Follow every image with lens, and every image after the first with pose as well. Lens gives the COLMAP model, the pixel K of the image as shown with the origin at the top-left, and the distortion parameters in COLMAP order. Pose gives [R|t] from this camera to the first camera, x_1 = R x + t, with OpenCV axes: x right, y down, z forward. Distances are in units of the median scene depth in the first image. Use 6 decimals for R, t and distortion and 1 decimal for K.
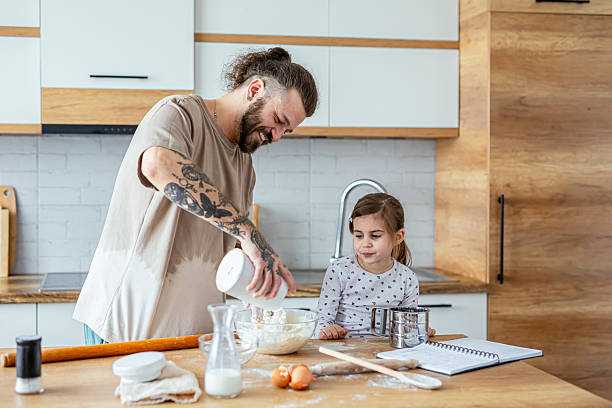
lens RADIAL K [[904.0, 0, 262.9], [0, 904.0, 184.8], [0, 0, 1]] dist [0.051725, -0.089674]
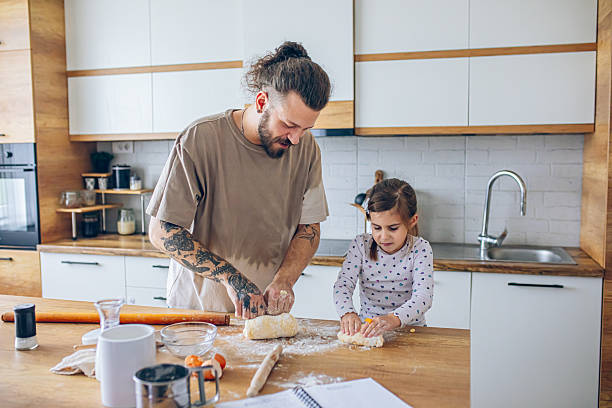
lens RADIAL K [[589.4, 0, 306.0], [0, 589.4, 204.0], [0, 0, 1]] dist [-0.061929, 0.099144]
pose [[0.894426, 0.027667, -0.446360, 0.236838], [0.003274, 0.997653, 0.068400, -0.016364], [0.447205, -0.062640, 0.892236, 0.225602]]
